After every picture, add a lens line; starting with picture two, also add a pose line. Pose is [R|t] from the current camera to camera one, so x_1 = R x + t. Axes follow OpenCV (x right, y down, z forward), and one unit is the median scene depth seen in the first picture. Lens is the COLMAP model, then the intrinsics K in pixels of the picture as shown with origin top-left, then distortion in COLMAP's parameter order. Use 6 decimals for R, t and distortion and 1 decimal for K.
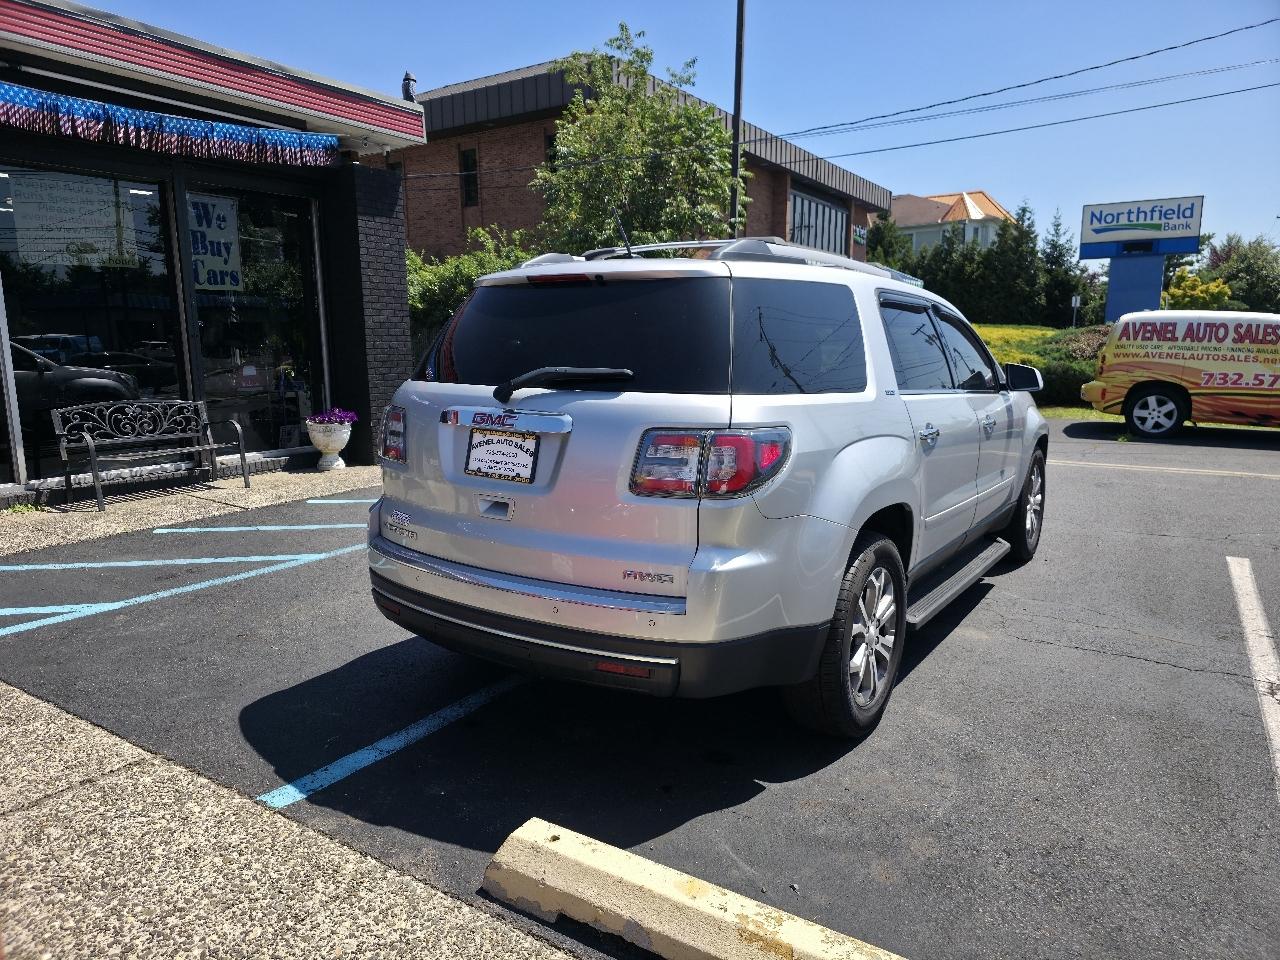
lens RADIAL K [[844.3, 0, 628.7], [0, 844.3, 487.8], [0, 0, 1]] dist [0.051892, -0.047919]
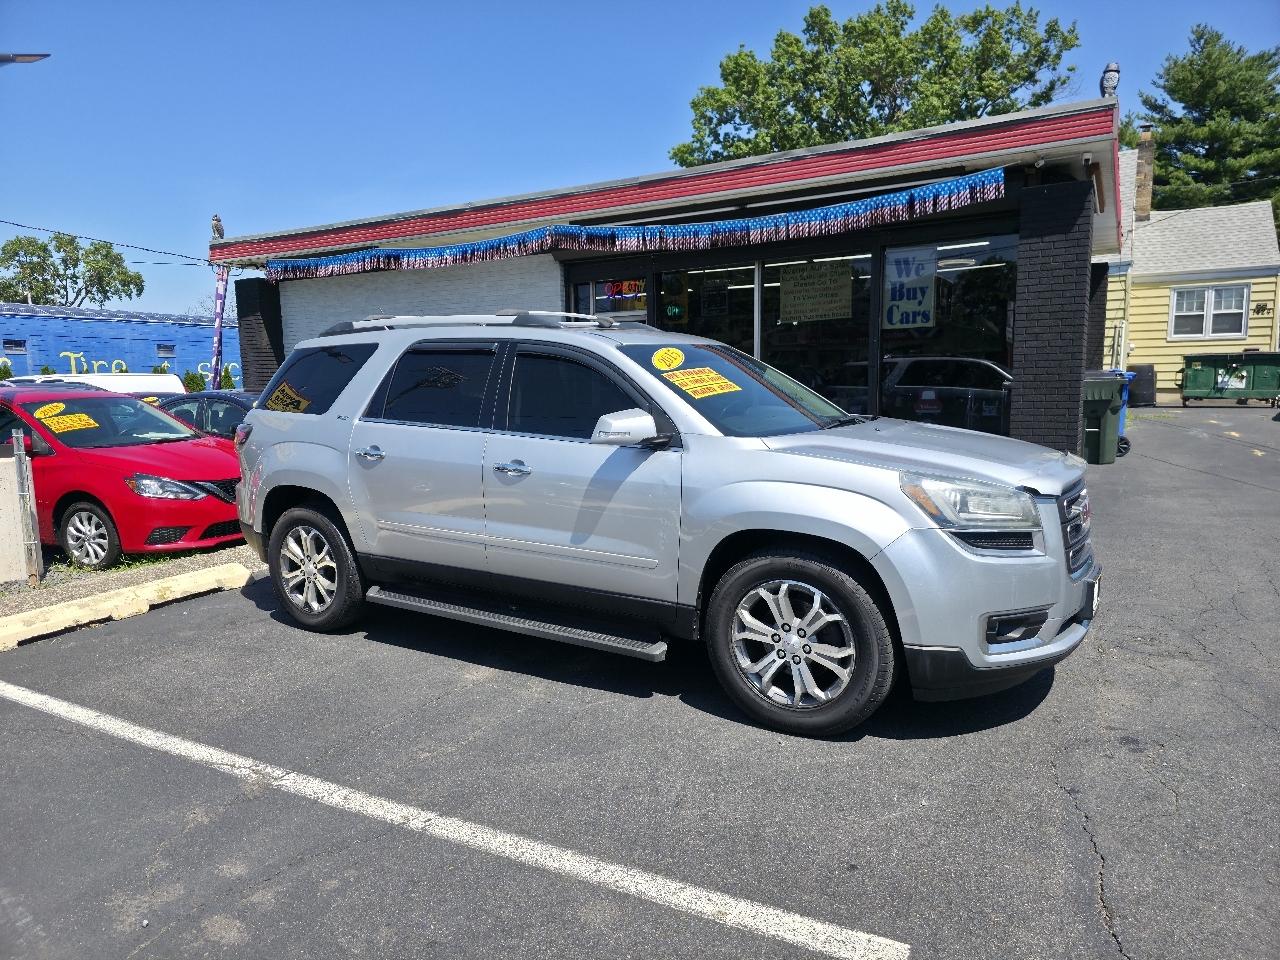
lens RADIAL K [[844.3, 0, 636.2], [0, 844.3, 489.2], [0, 0, 1]] dist [0.051892, -0.047919]
pose [[0.048997, 0.135240, -0.989601, 0.747352], [-0.152187, 0.980233, 0.126425, -0.105633], [0.987136, 0.144410, 0.068610, 0.593352]]
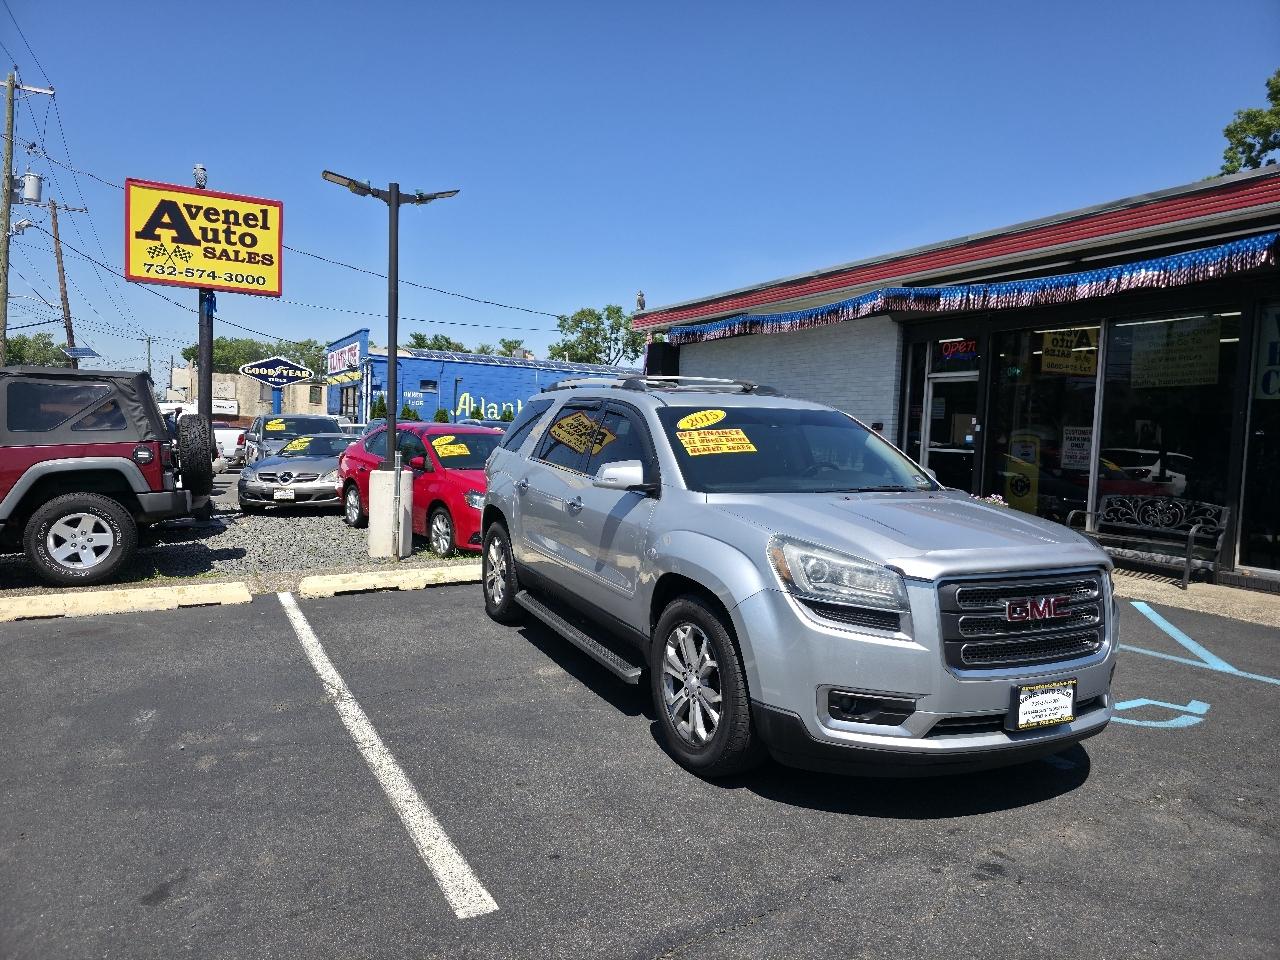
lens RADIAL K [[844.3, 0, 634.7], [0, 844.3, 480.7], [0, 0, 1]] dist [0.051892, -0.047919]
pose [[-0.491115, 0.042253, -0.870070, 0.752594], [-0.180205, 0.972288, 0.148935, -0.158596], [0.852251, 0.229935, -0.469891, 0.878139]]
